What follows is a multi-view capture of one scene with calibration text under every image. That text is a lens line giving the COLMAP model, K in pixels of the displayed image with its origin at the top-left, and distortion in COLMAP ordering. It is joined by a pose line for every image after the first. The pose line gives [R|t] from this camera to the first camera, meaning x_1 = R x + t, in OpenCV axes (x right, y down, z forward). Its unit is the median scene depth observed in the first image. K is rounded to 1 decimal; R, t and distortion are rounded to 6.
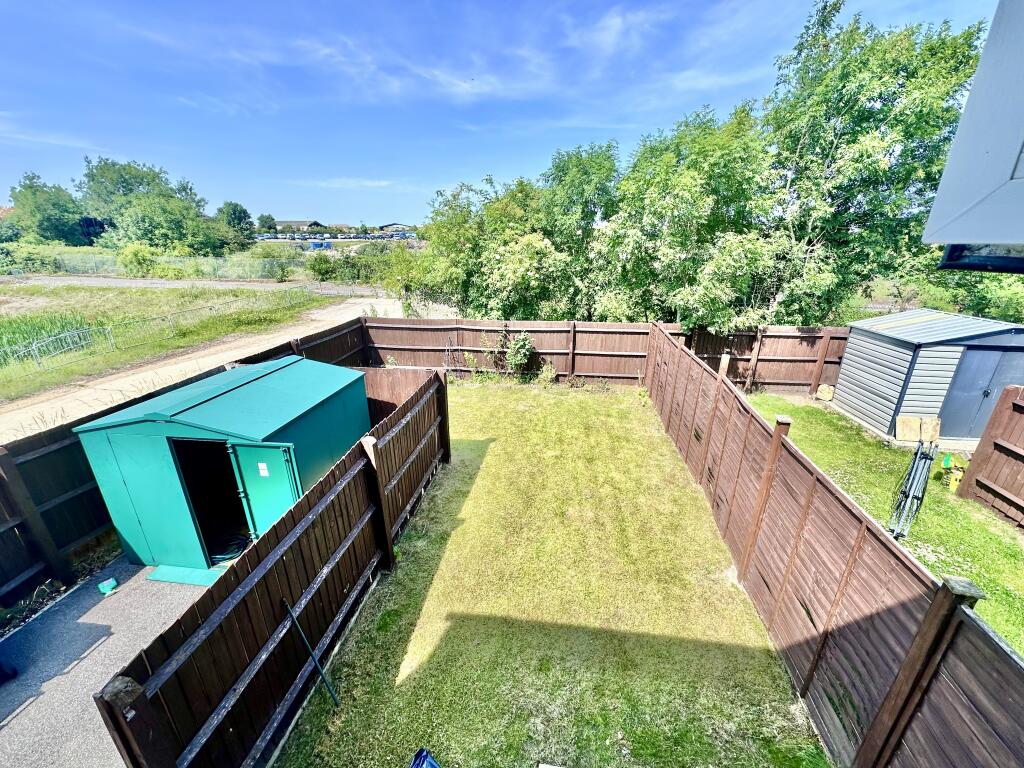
lens RADIAL K [[406.7, 0, 513.3], [0, 406.7, 389.2], [0, 0, 1]] dist [-0.003988, 0.000888]
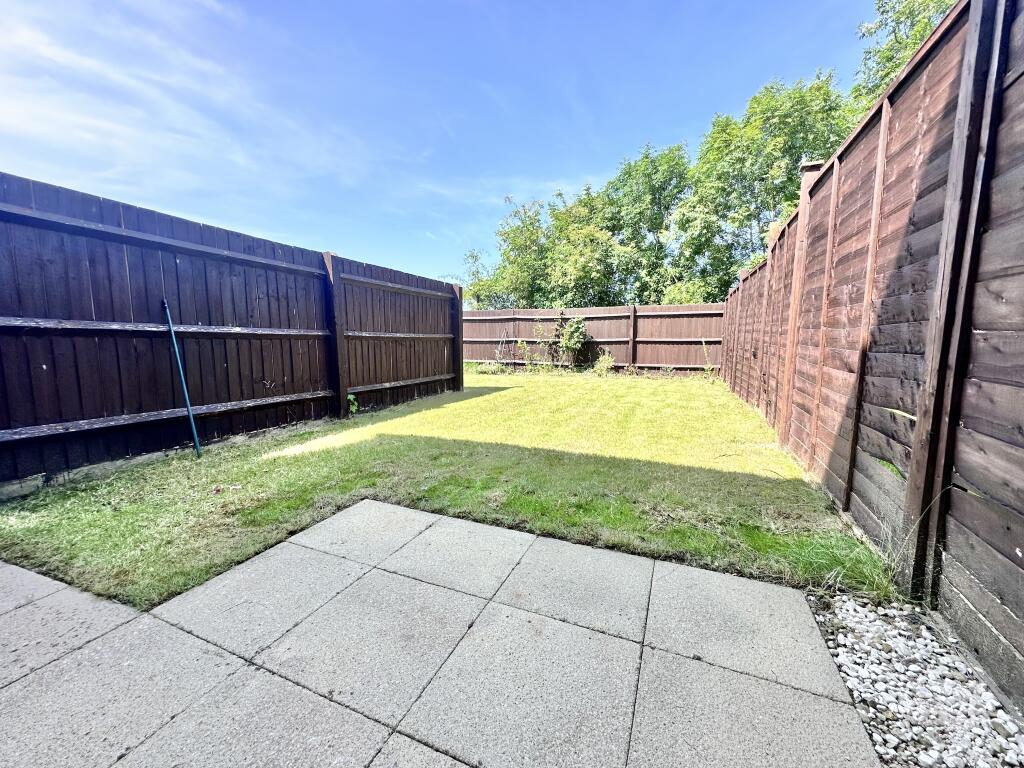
lens RADIAL K [[406.7, 0, 504.8], [0, 406.7, 377.8], [0, 0, 1]] dist [-0.003988, 0.000888]
pose [[0.963071, 0.030421, -0.267524, 0.113786], [-0.089141, 0.973587, -0.210195, 0.206911], [0.254063, 0.226280, 0.940345, 0.090518]]
